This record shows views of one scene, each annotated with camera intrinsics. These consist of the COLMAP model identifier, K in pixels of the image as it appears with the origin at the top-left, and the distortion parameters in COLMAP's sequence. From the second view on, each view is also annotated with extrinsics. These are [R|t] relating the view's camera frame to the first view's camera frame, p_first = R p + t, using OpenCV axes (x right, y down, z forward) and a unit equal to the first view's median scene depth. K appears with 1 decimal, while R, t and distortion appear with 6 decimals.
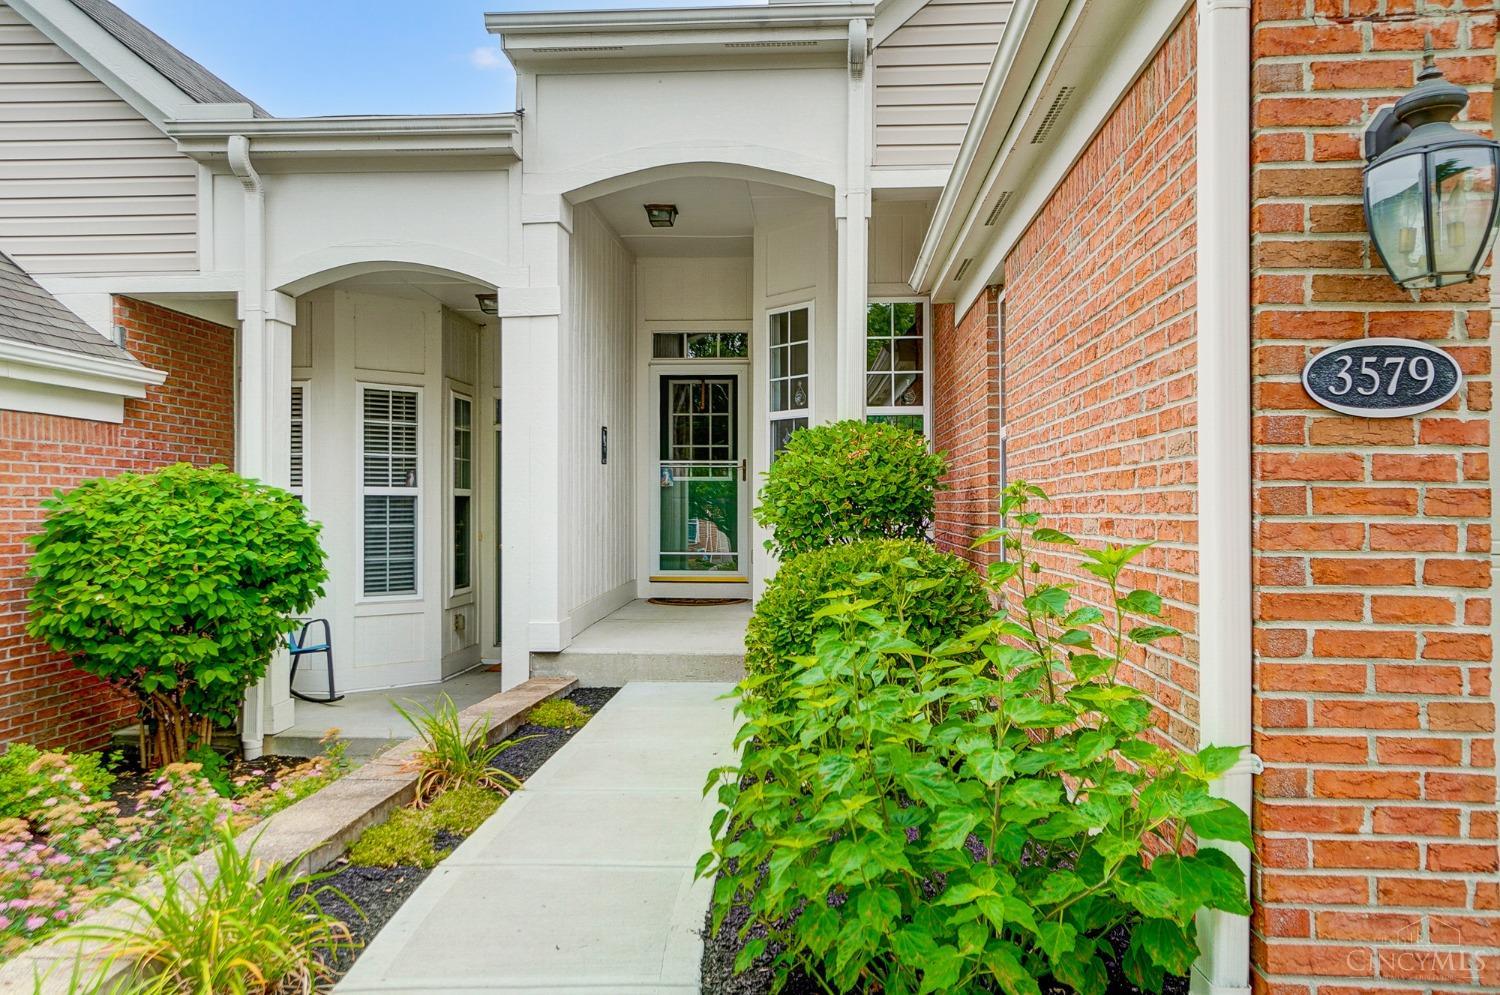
lens RADIAL K [[1165.4, 0, 750.0], [0, 1165.4, 497.5], [0, 0, 1]] dist [0.007409, 0.059542]
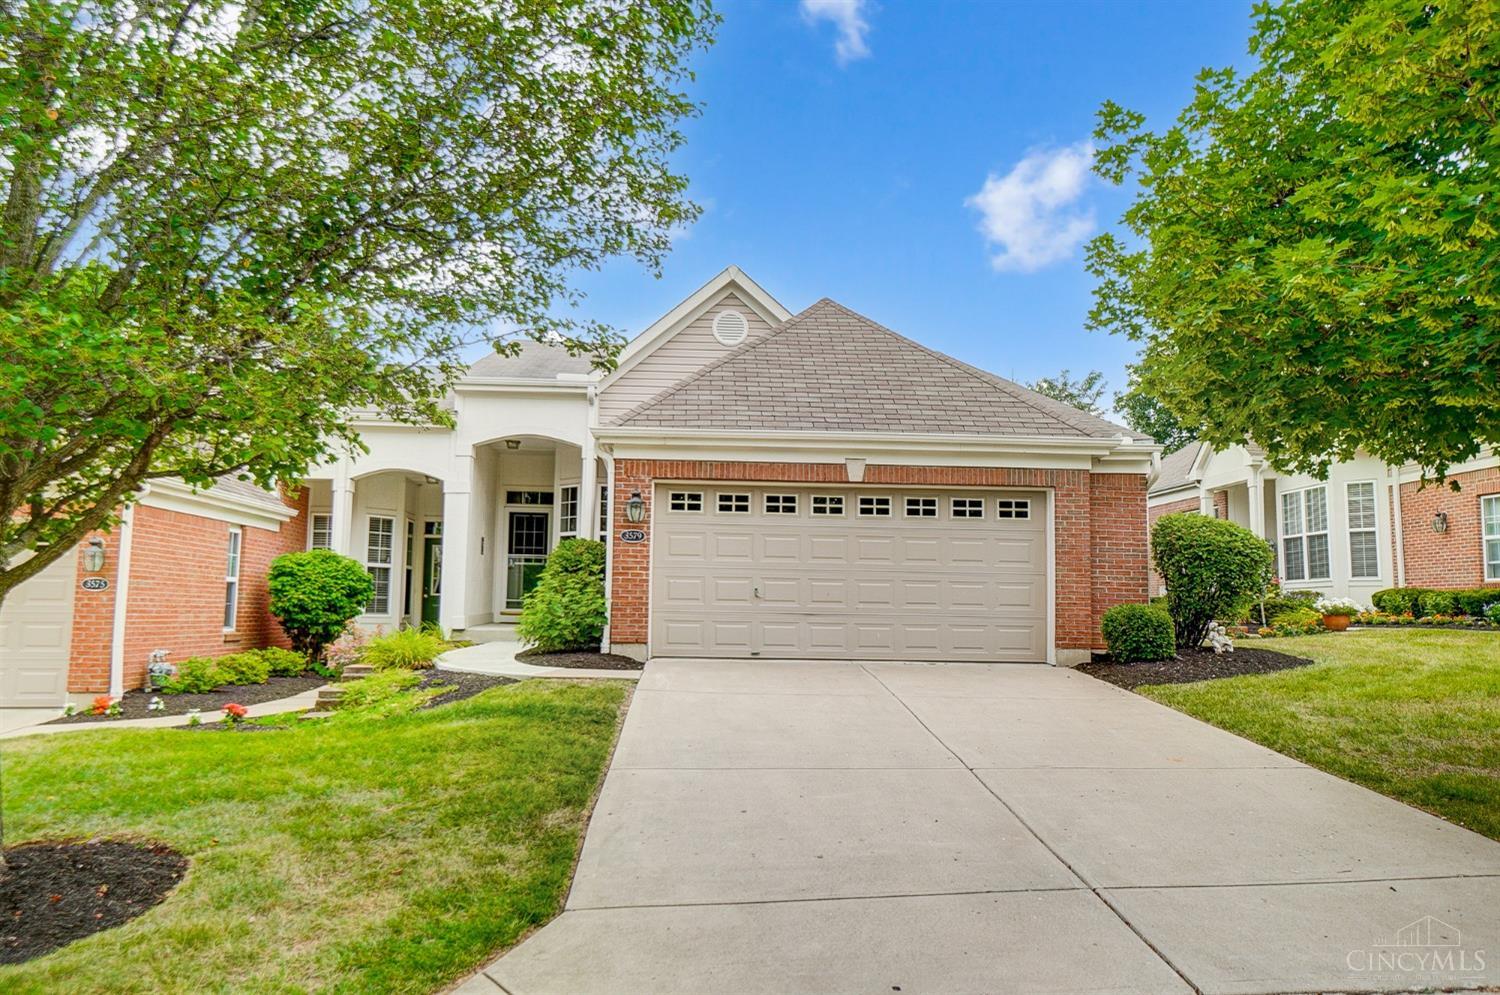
lens RADIAL K [[1165.4, 0, 750.0], [0, 1165.4, 497.5], [0, 0, 1]] dist [0.007409, 0.059542]
pose [[0.991271, 0.027211, 0.129003, 0.110659], [-0.015157, 0.995503, -0.093513, 0.078499], [-0.130967, 0.090741, 0.987225, -1.560009]]
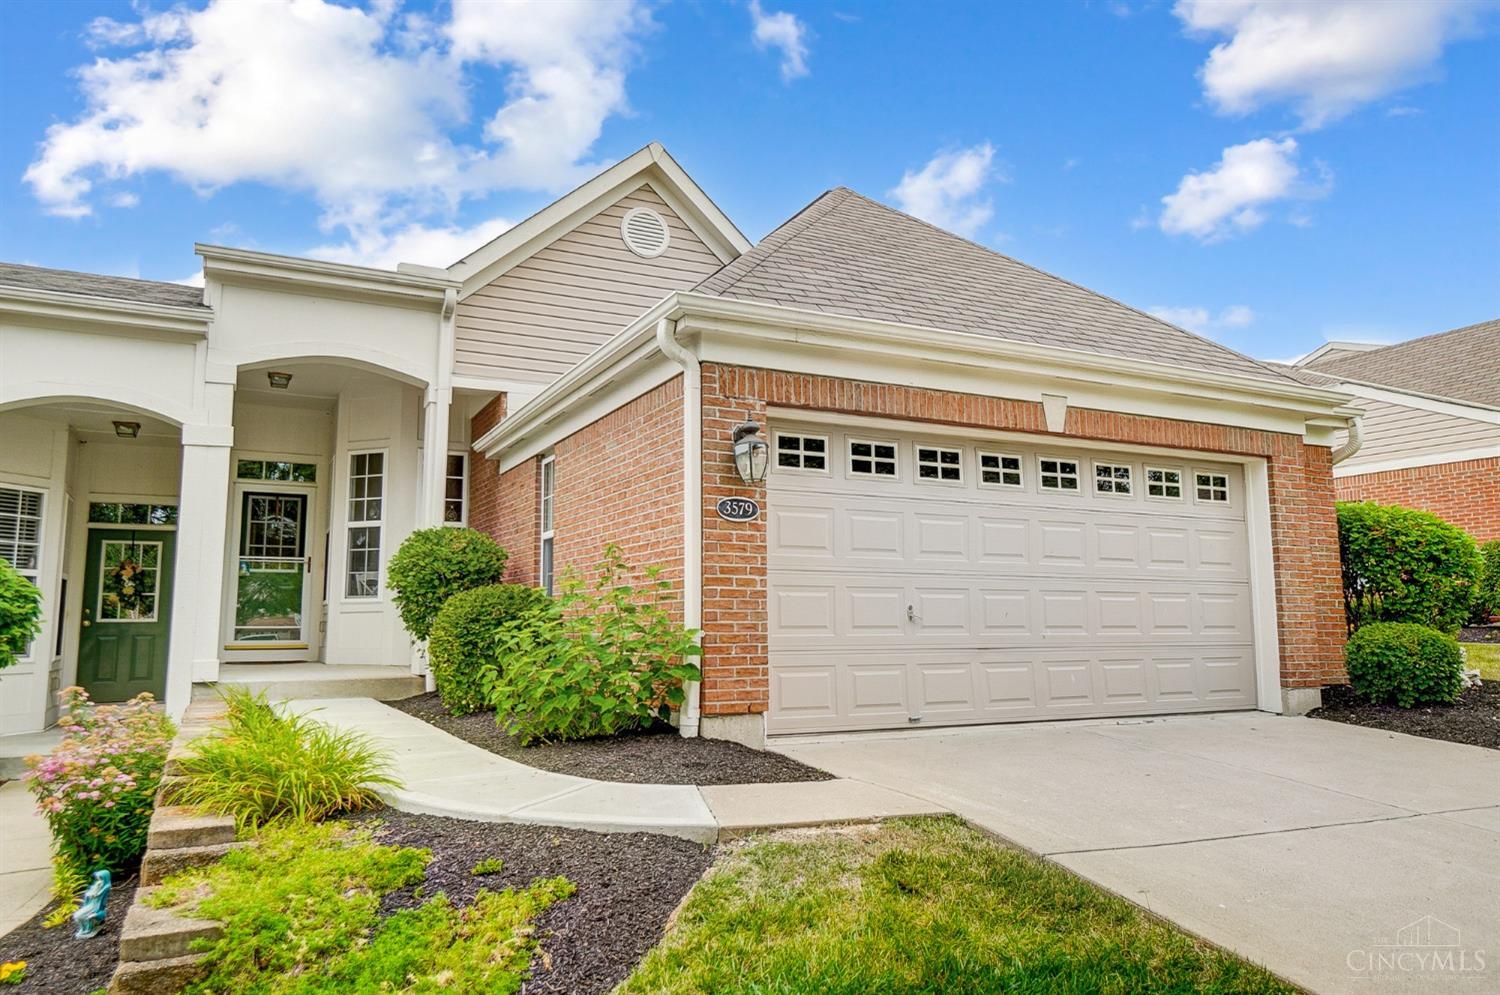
lens RADIAL K [[1036.0, 0, 750.0], [0, 1036.0, 497.5], [0, 0, 1]] dist [0.014413, 0.003883]
pose [[0.858497, 0.059824, 0.509318, -0.269500], [0.001095, 0.992956, -0.118477, 0.062049], [-0.512818, 0.102270, 0.852384, -0.439246]]
